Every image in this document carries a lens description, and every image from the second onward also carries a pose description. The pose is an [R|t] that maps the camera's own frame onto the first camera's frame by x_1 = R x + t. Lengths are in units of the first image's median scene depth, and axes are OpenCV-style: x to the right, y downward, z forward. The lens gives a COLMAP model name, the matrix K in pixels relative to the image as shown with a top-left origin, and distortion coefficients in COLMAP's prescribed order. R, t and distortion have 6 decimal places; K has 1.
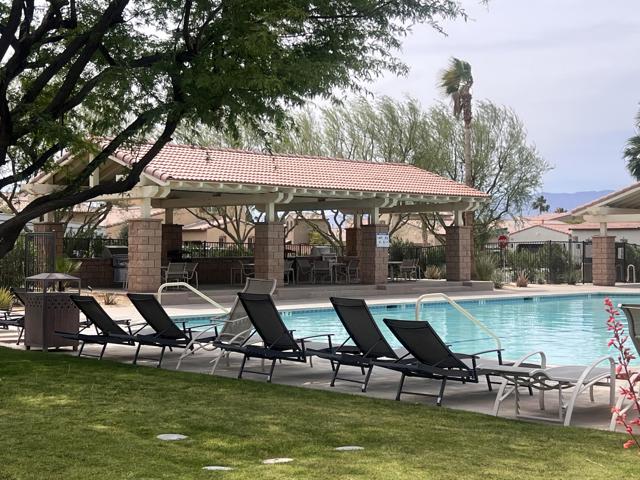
lens RADIAL K [[1034.9, 0, 346.5], [0, 1034.9, 239.1], [0, 0, 1]] dist [0.159382, -0.134691]
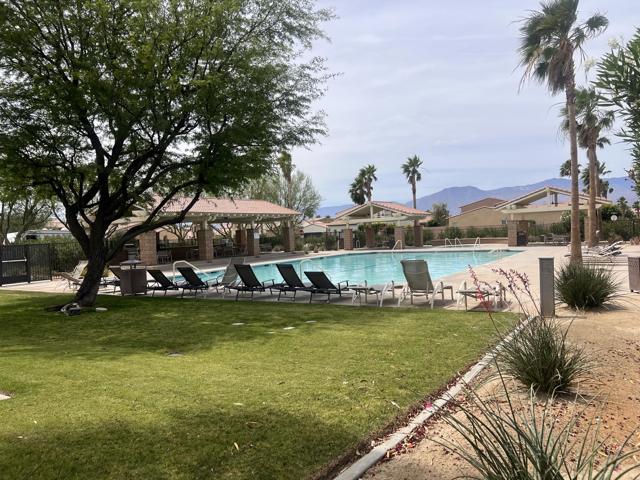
lens RADIAL K [[506.3, 0, 321.4], [0, 506.3, 259.5], [0, 0, 1]] dist [0.053126, -0.001085]
pose [[0.967570, -0.058146, 0.245821, -0.134549], [0.042793, 0.996812, 0.067346, -0.019688], [-0.248953, -0.054643, 0.966973, -0.113872]]
